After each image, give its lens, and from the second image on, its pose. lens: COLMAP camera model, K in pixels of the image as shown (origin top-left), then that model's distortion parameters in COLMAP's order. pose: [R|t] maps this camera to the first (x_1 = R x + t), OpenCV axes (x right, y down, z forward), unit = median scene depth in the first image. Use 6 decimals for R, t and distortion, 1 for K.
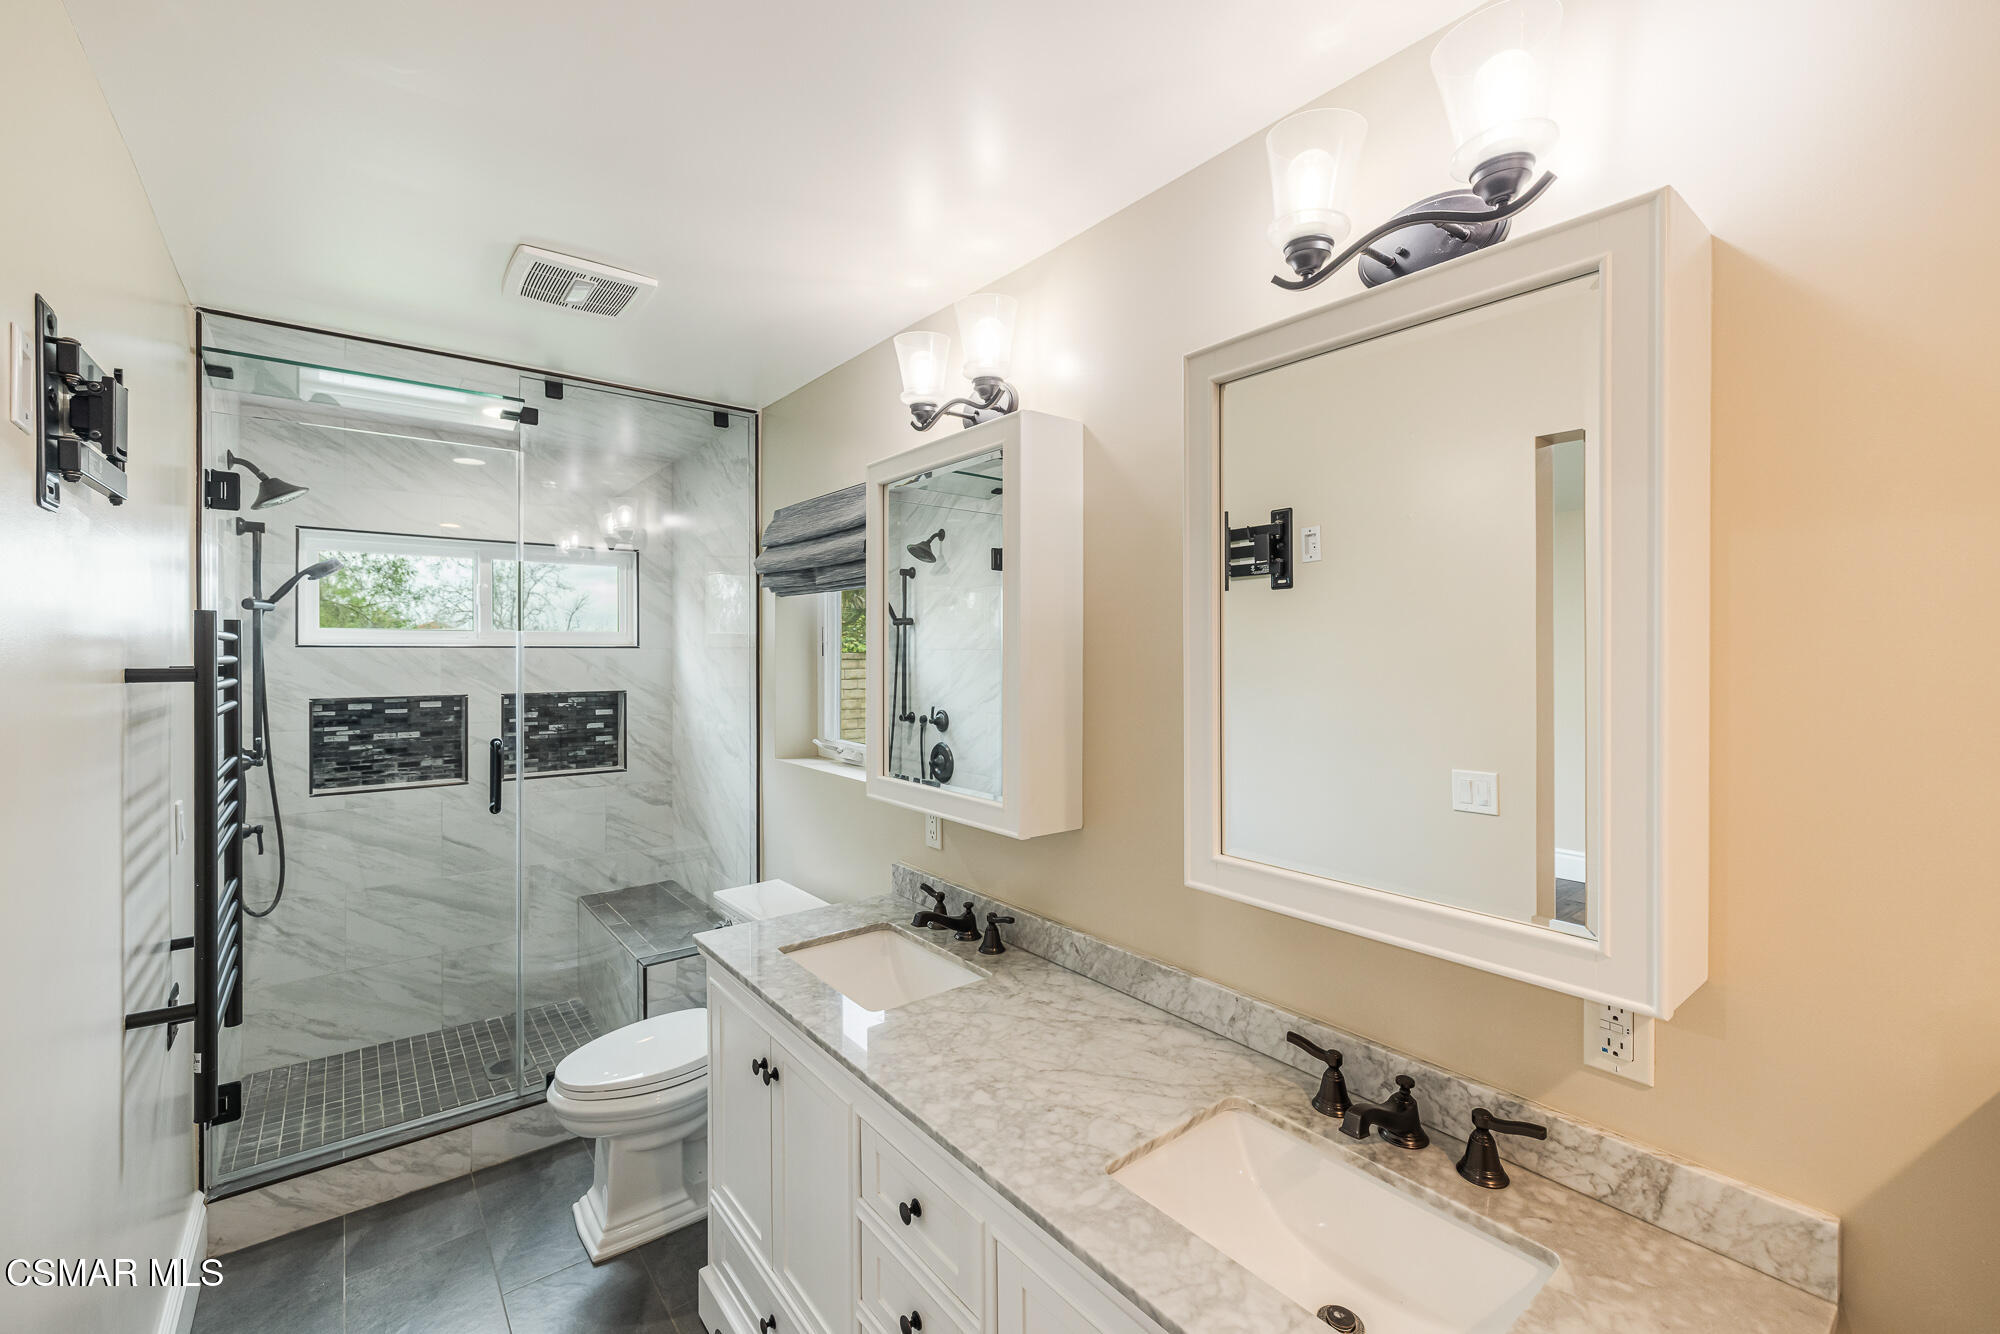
lens RADIAL K [[839.3, 0, 990.7], [0, 839.3, 656.5], [0, 0, 1]] dist [0.001589, -0.000180]
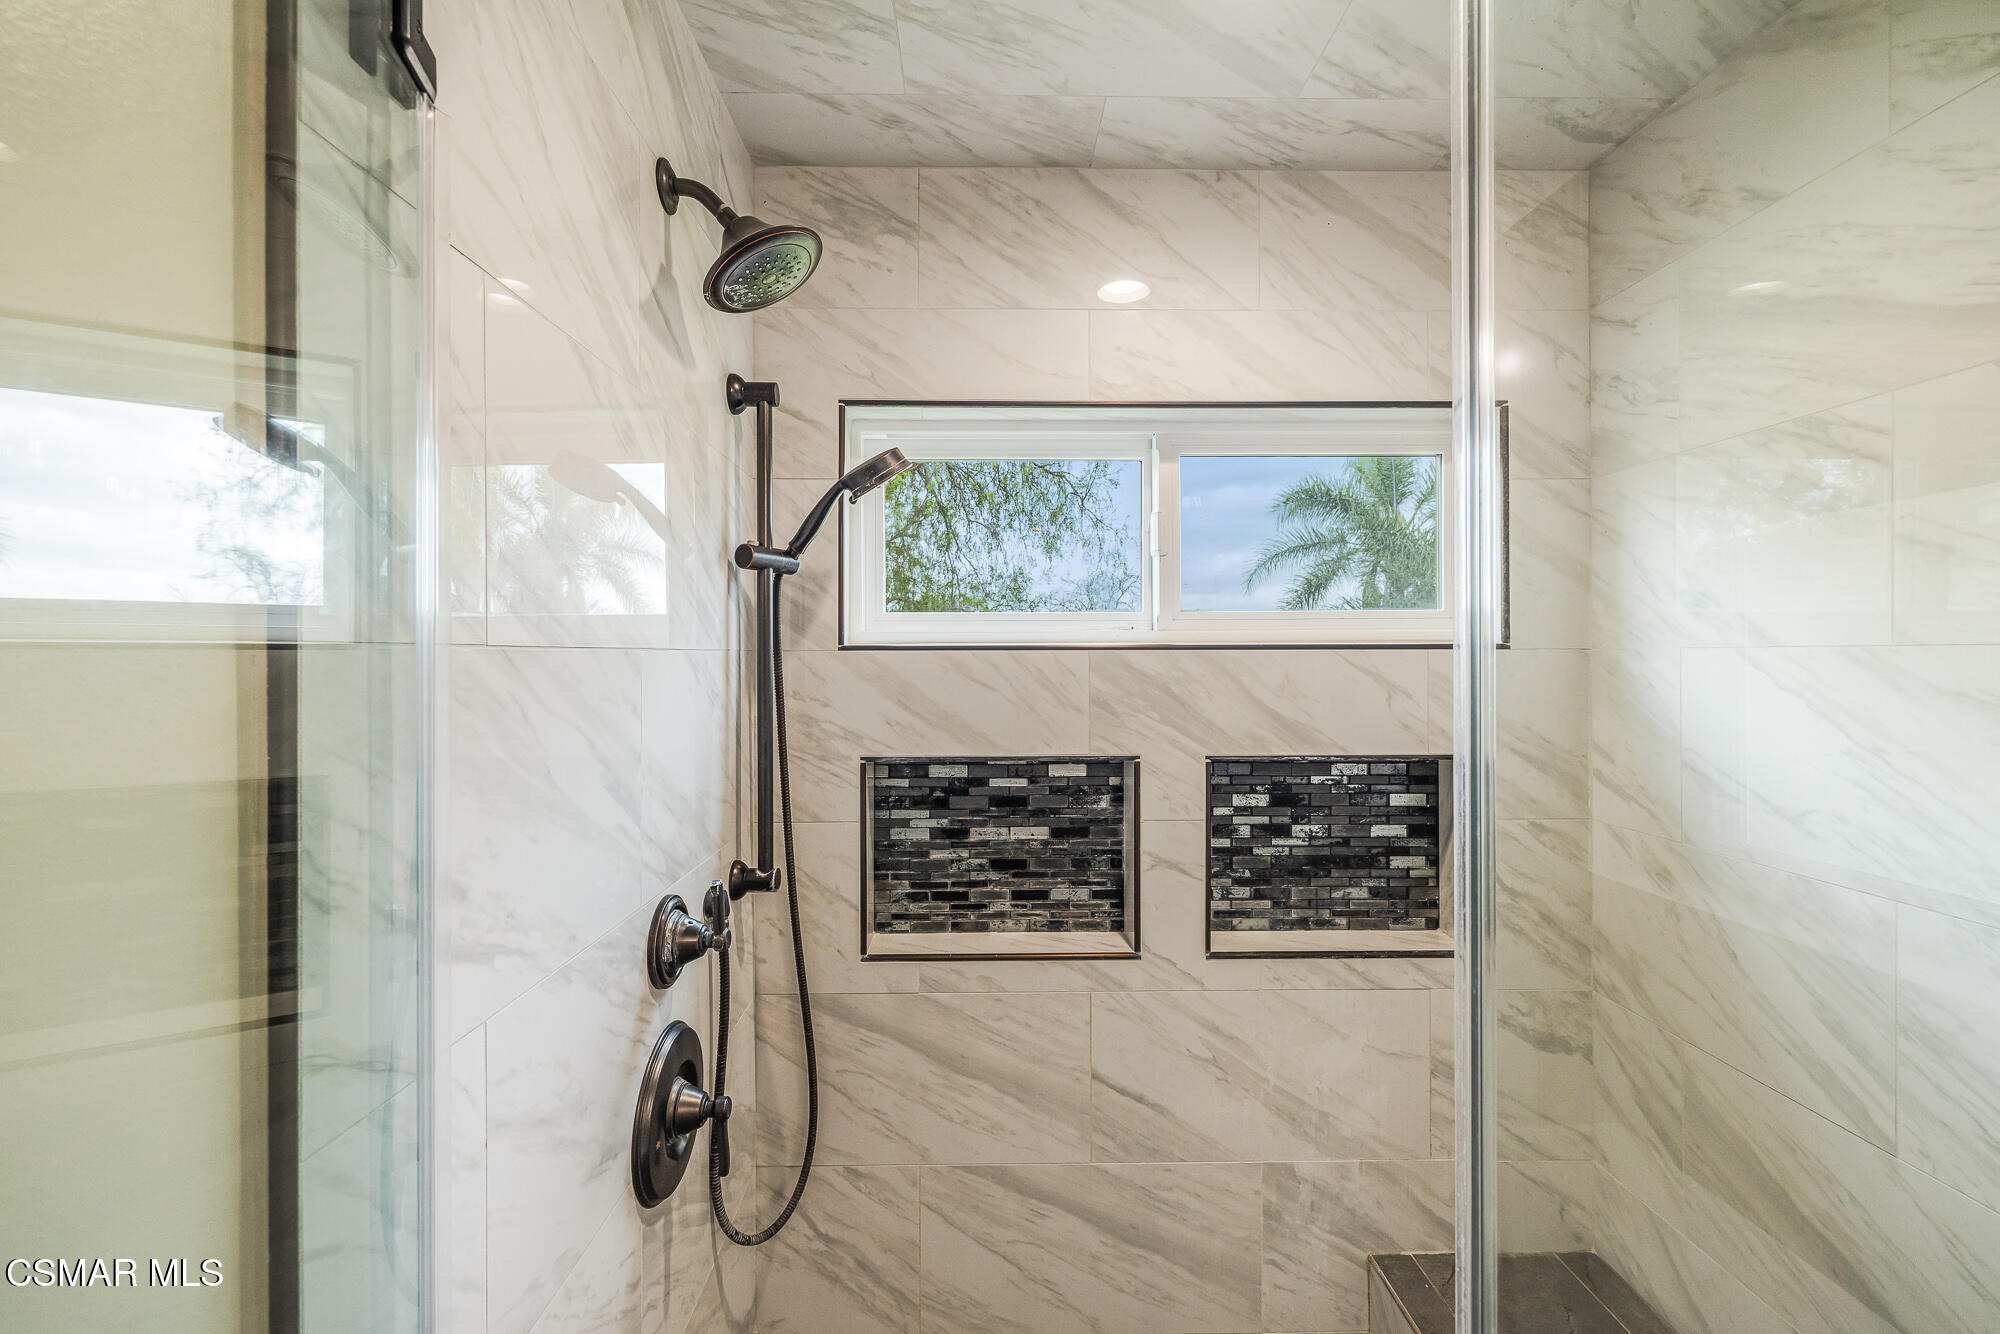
lens RADIAL K [[839.3, 0, 998.5], [0, 839.3, 659.5], [0, 0, 1]] dist [0.001589, -0.000180]
pose [[0.802861, -0.001780, -0.596163, -0.426356], [0.000250, 0.999996, -0.002649, -0.004364], [0.596166, 0.001978, 0.802859, 0.611924]]
